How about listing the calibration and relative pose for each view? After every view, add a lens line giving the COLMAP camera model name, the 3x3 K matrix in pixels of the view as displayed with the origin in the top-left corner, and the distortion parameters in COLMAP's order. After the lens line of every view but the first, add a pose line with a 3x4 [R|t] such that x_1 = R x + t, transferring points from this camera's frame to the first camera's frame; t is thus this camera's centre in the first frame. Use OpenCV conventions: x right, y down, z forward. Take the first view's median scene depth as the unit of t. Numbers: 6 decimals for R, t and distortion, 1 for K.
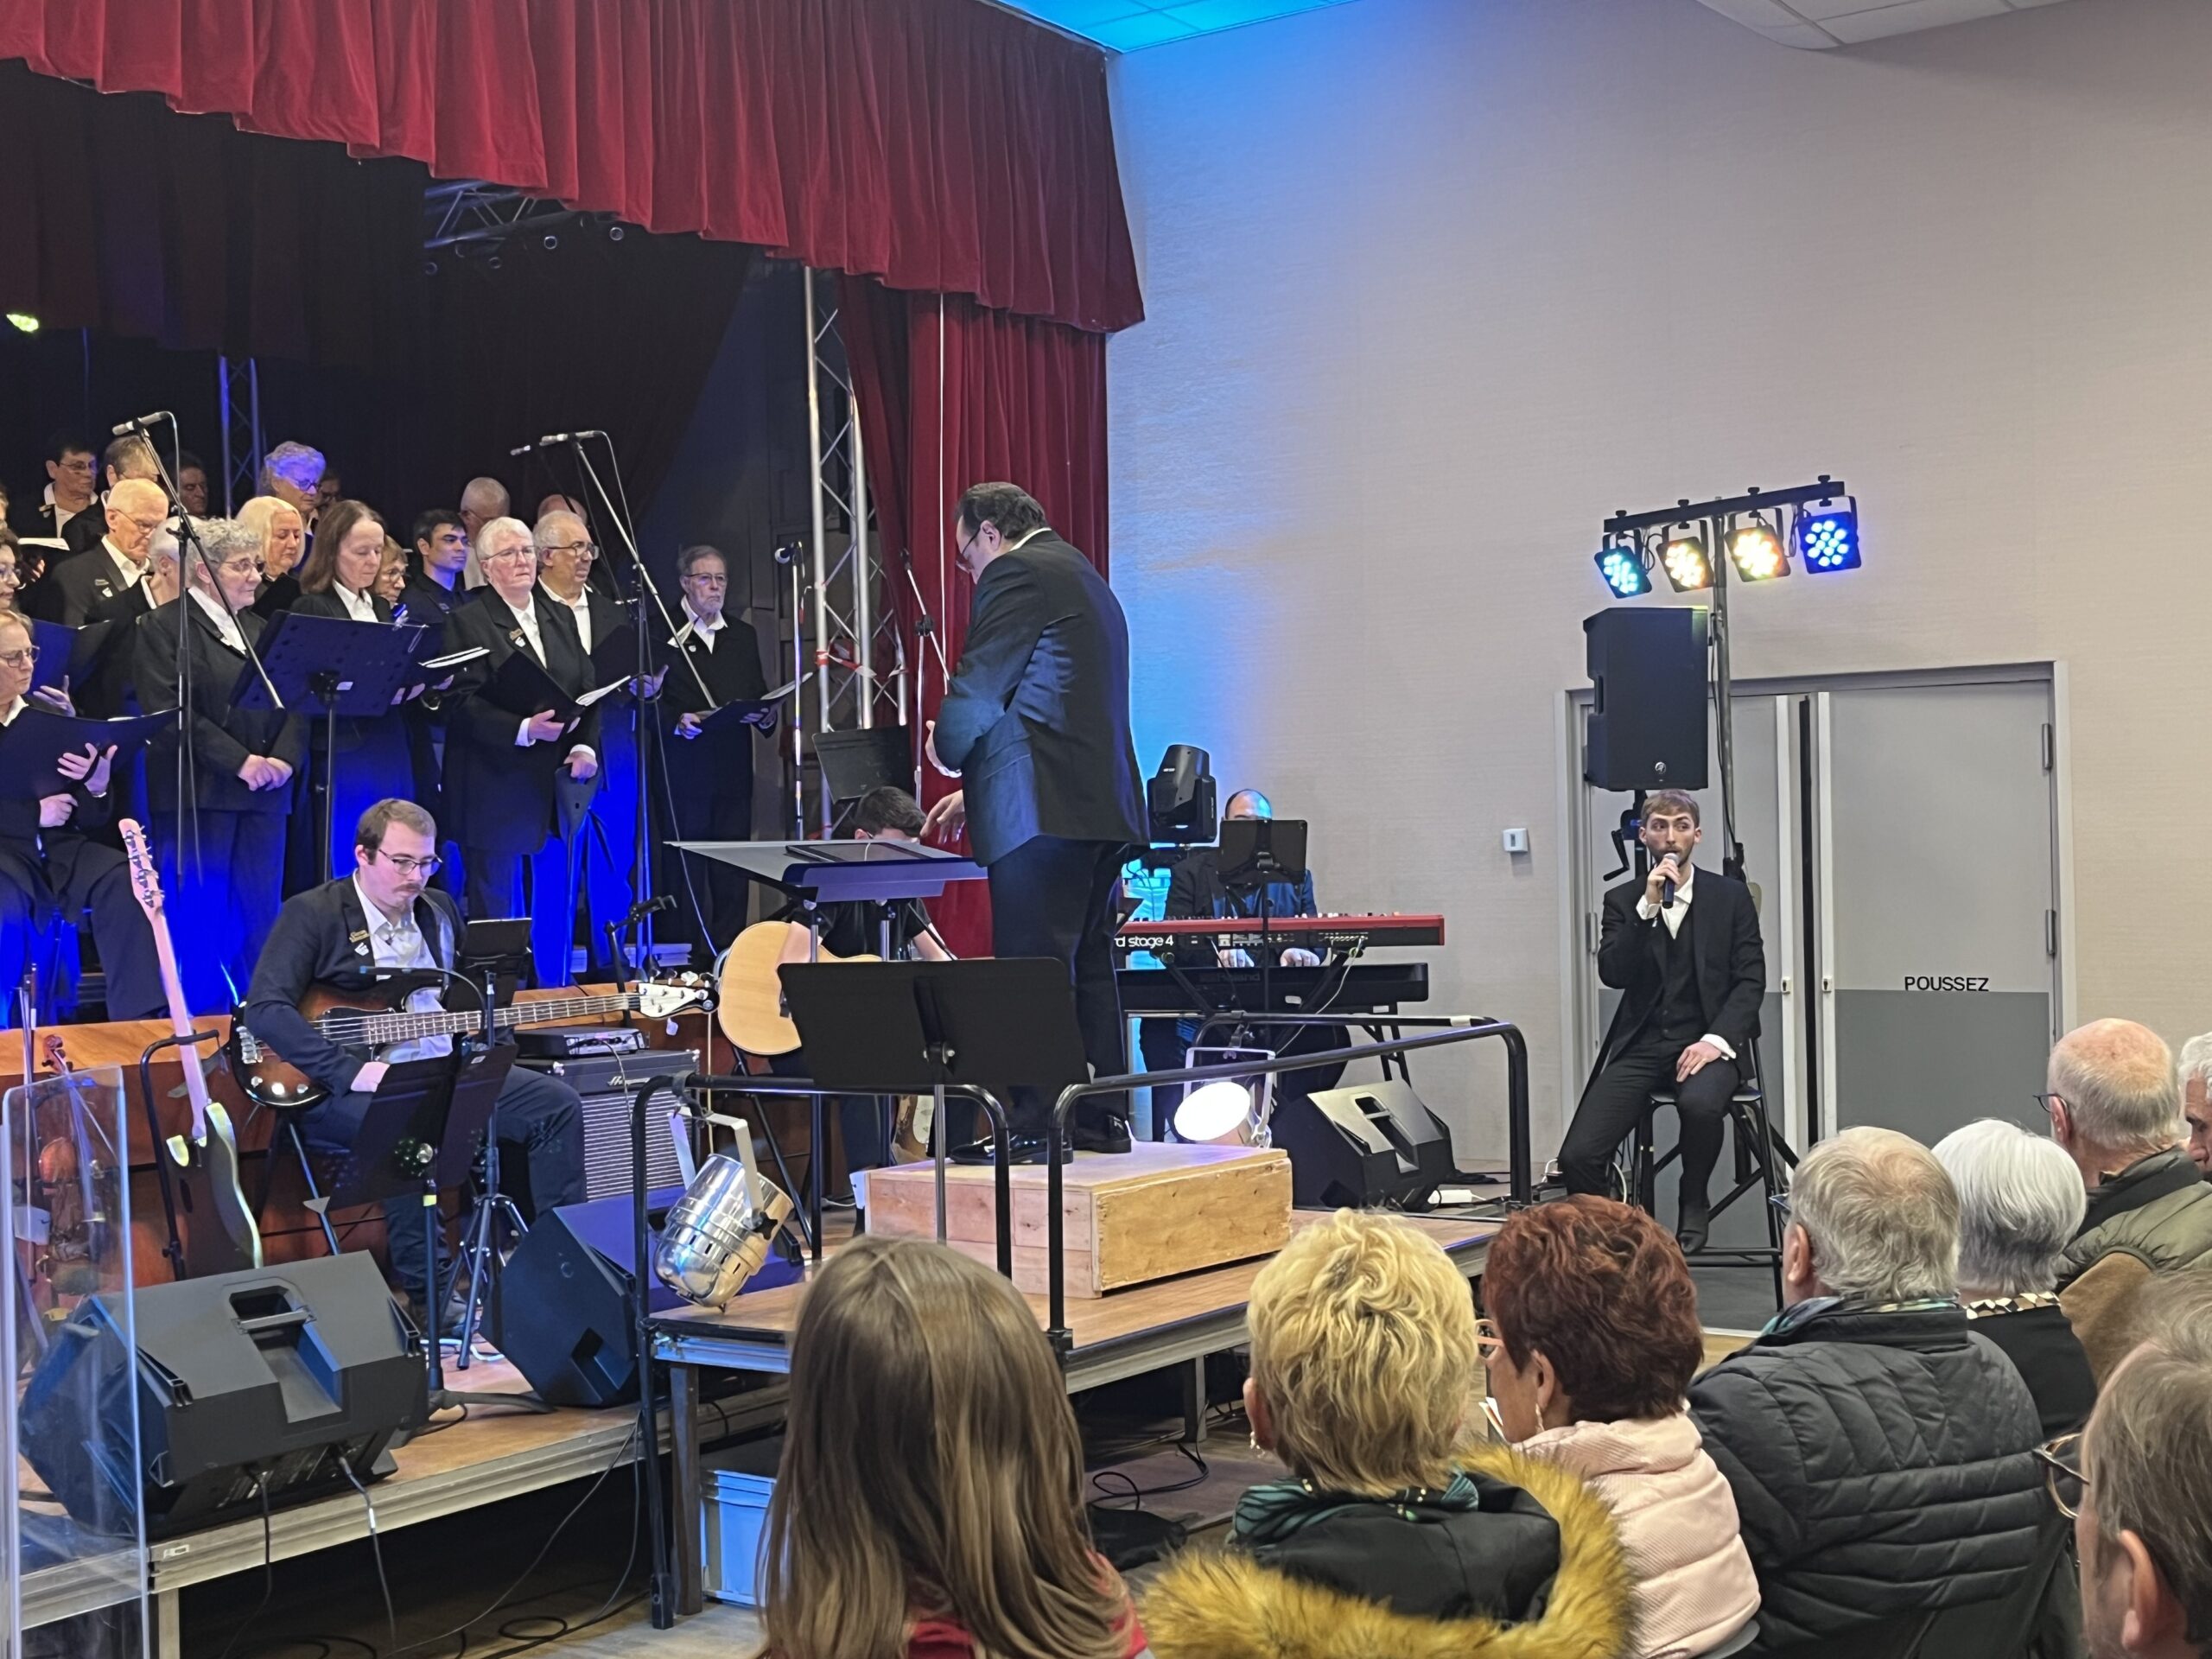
lens RADIAL K [[2768.6, 0, 1051.6], [0, 2768.6, 834.4], [0, 0, 1]] dist [0.198730, -0.607953]
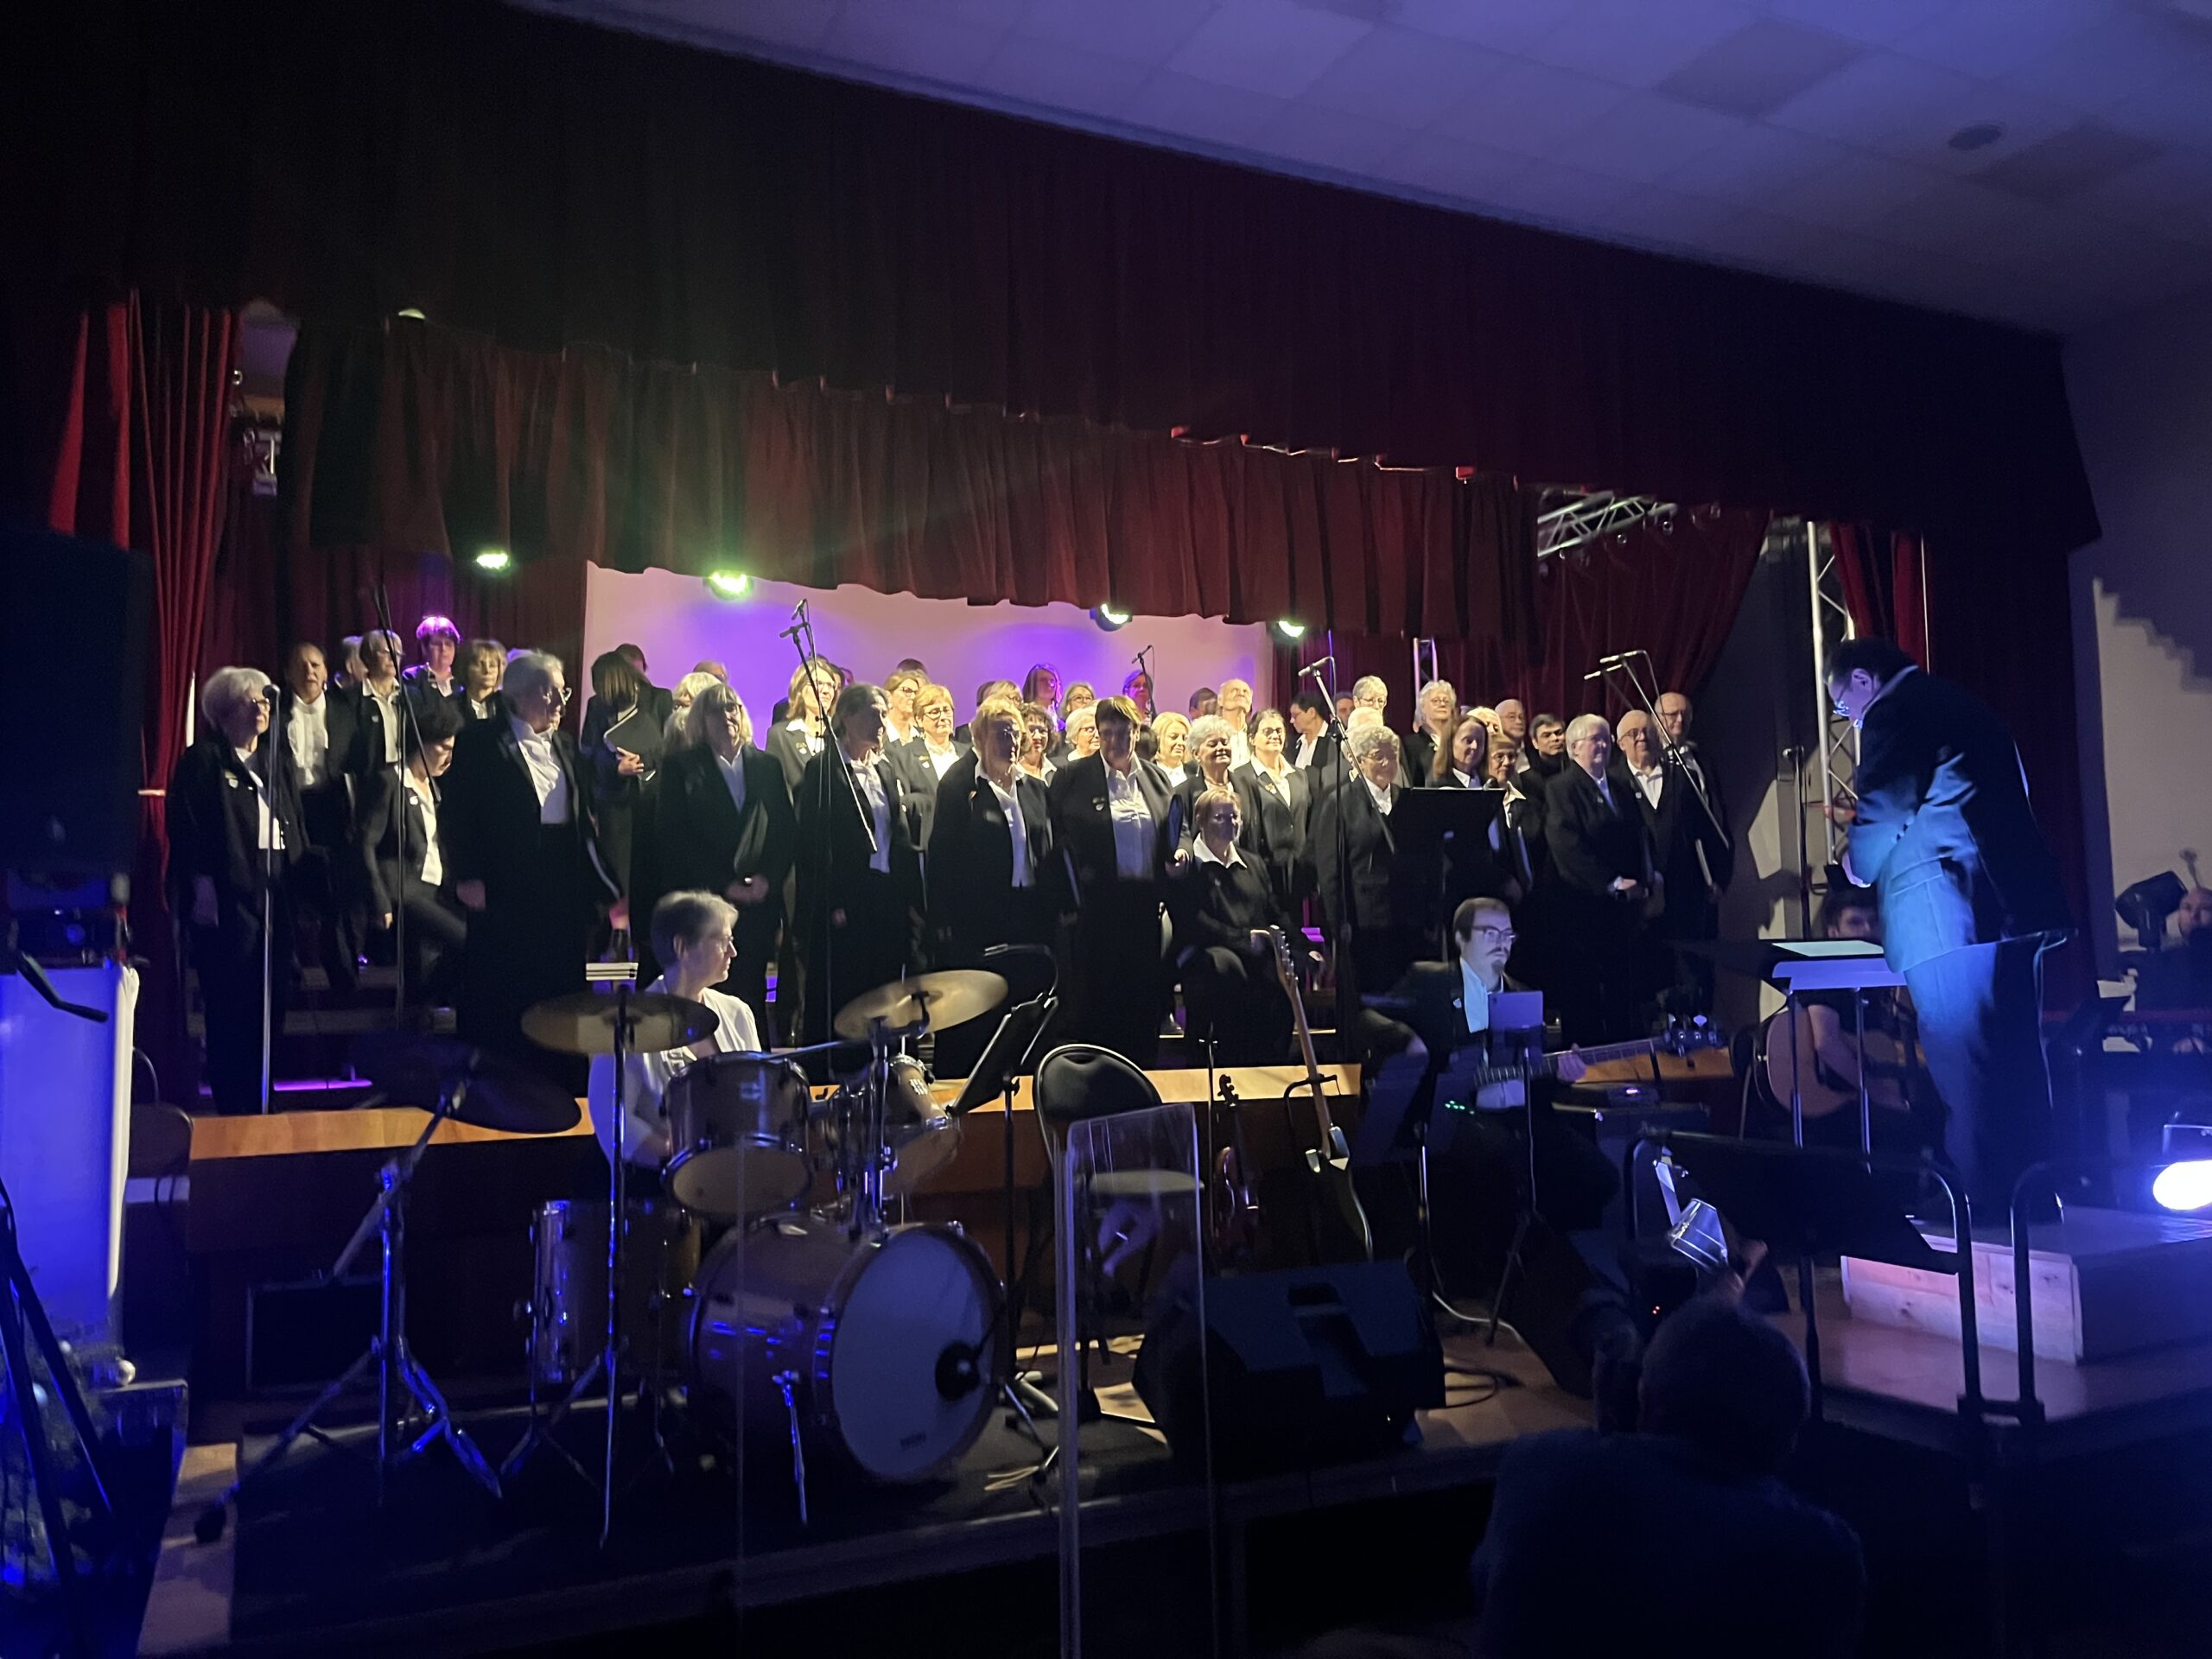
lens RADIAL K [[1684.1, 0, 1106.0], [0, 1684.1, 829.5], [0, 0, 1]] dist [0.050561, -0.002750]
pose [[0.876210, -0.036153, -0.480572, 0.007872], [0.002270, 0.997481, -0.070901, 0.004375], [0.481925, 0.061033, 0.874084, 0.128929]]
